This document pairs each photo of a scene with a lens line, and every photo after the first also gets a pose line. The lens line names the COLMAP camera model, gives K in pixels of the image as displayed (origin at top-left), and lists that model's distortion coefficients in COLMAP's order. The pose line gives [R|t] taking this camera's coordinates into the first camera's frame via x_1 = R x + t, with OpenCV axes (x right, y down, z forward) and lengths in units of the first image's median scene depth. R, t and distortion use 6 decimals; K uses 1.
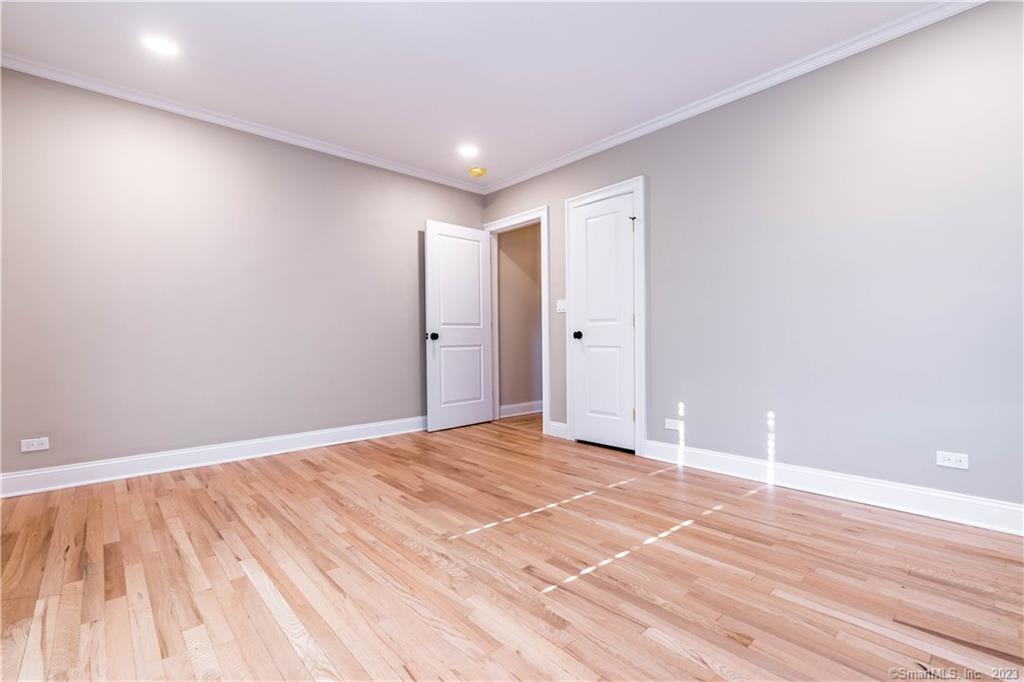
lens RADIAL K [[451.9, 0, 513.9], [0, 451.9, 340.4], [0, 0, 1]] dist [0.001371, -0.000251]
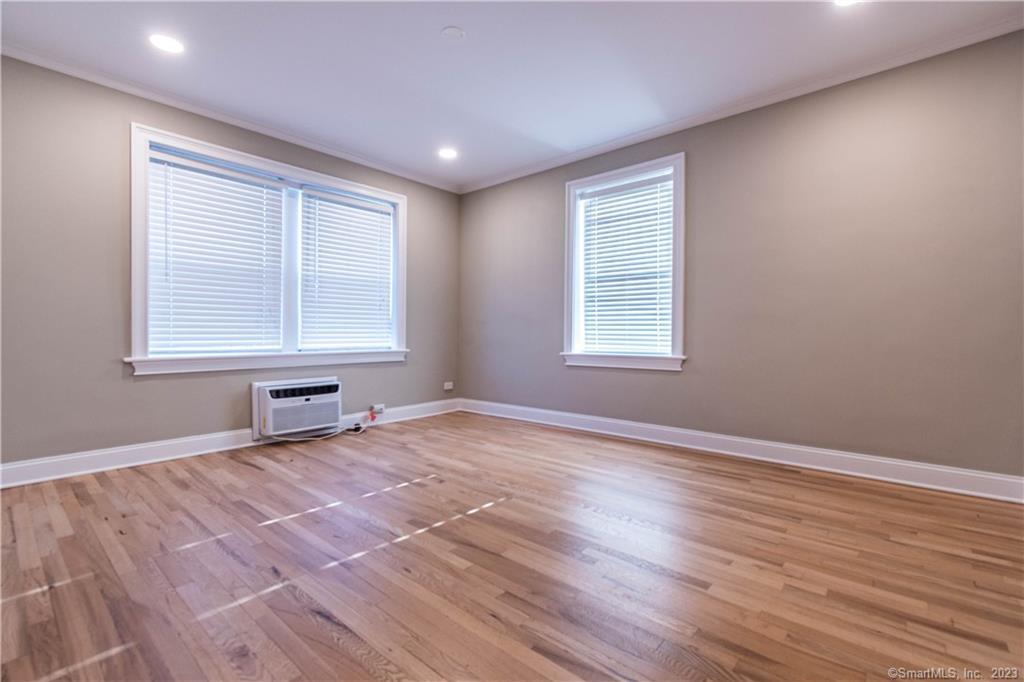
lens RADIAL K [[452.8, 0, 518.5], [0, 452.8, 333.6], [0, 0, 1]] dist [0.001071, -0.000292]
pose [[-0.991183, 0.002350, -0.132481, -0.015549], [0.001957, 0.999993, 0.003092, -0.002365], [0.132487, 0.002805, -0.991181, 1.764269]]
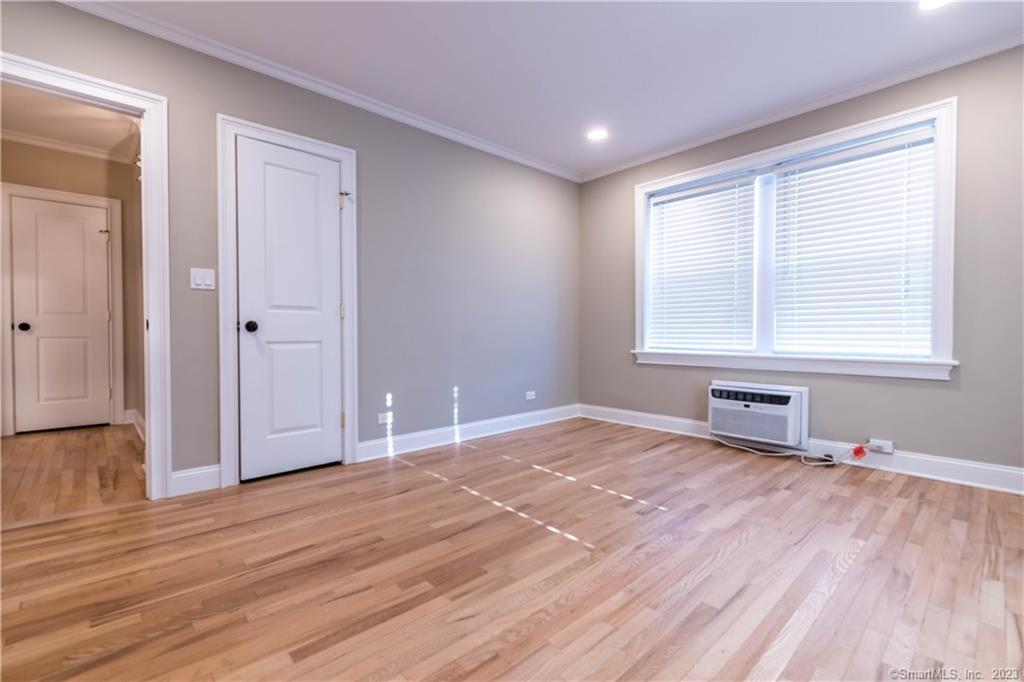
lens RADIAL K [[451.9, 0, 513.9], [0, 451.9, 340.4], [0, 0, 1]] dist [0.001371, -0.000251]
pose [[-0.007181, -0.012738, 0.999893, -0.846229], [0.001027, 0.999918, 0.012746, 0.002104], [-0.999974, 0.001118, -0.007167, 0.941504]]
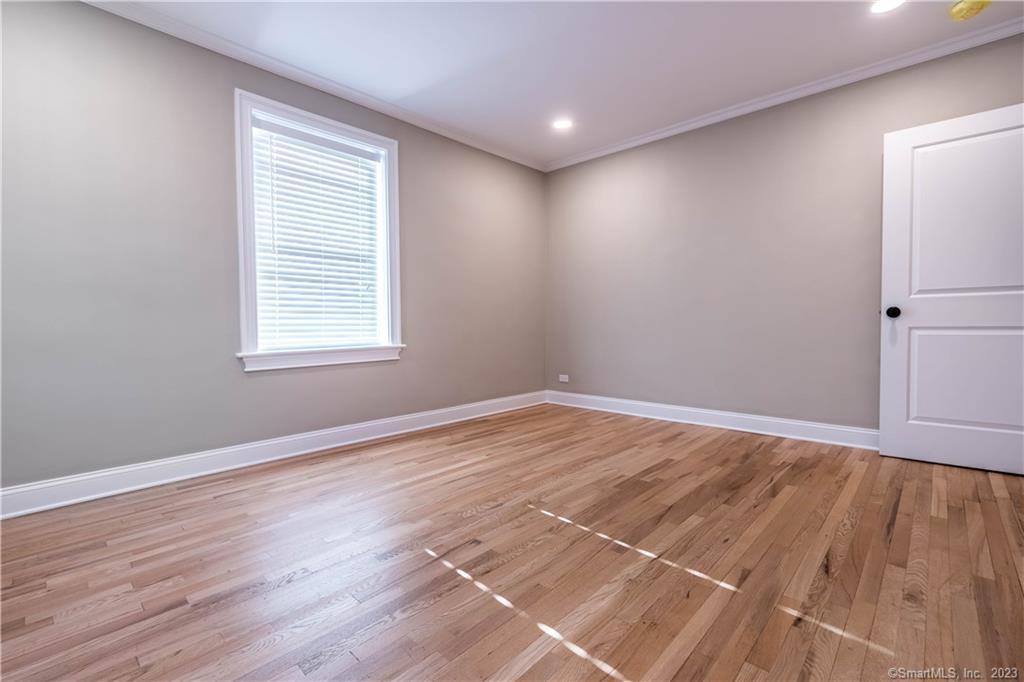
lens RADIAL K [[452.8, 0, 518.5], [0, 452.8, 333.6], [0, 0, 1]] dist [0.001071, -0.000292]
pose [[0.090977, 0.028640, -0.995441, 0.730438], [0.006521, 0.999548, 0.029354, -0.000743], [0.995832, -0.009161, 0.090749, 0.694706]]
